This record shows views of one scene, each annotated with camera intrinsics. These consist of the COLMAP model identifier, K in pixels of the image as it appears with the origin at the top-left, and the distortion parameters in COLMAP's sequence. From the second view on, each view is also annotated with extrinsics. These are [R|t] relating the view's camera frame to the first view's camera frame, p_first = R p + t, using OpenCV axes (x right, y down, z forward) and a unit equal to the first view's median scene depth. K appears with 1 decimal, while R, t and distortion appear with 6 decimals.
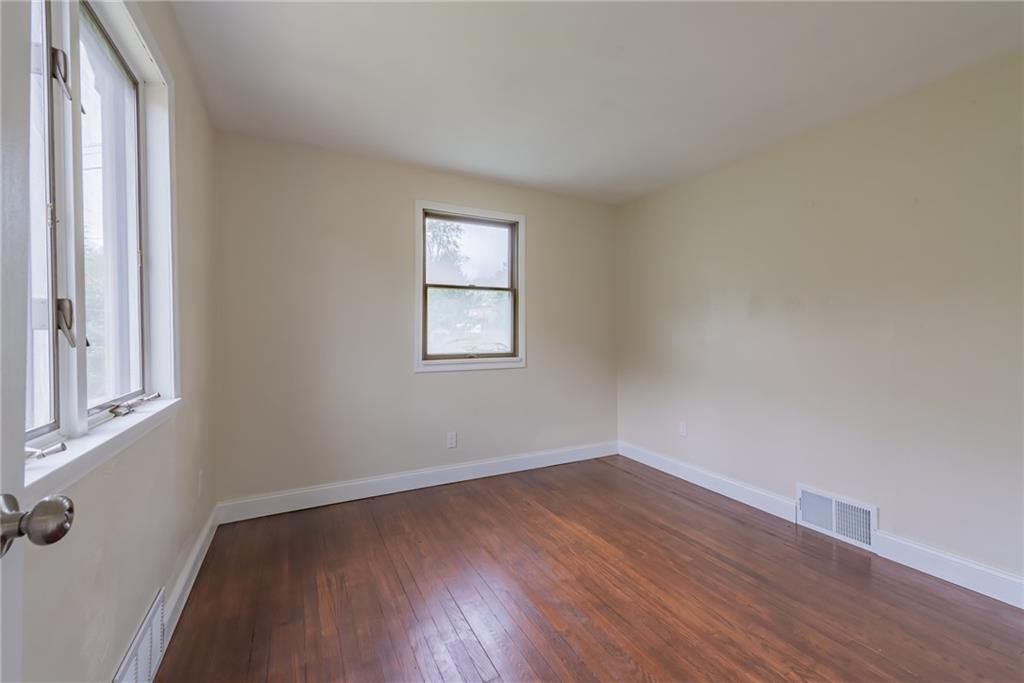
lens RADIAL K [[412.3, 0, 515.7], [0, 412.3, 337.7], [0, 0, 1]] dist [0.012507, -0.000008]
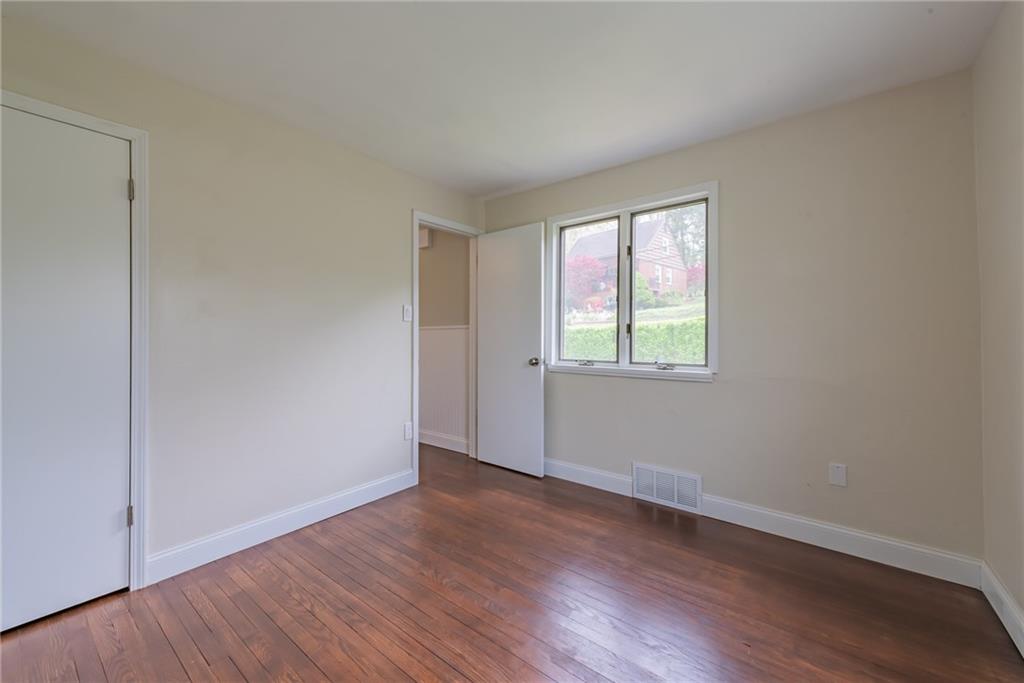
lens RADIAL K [[412.3, 0, 515.7], [0, 412.3, 337.7], [0, 0, 1]] dist [0.012507, -0.000008]
pose [[-0.912560, -0.002430, -0.408935, 0.538646], [-0.007802, 0.999904, 0.011468, -0.014814], [0.408868, 0.013656, -0.912491, 2.002433]]
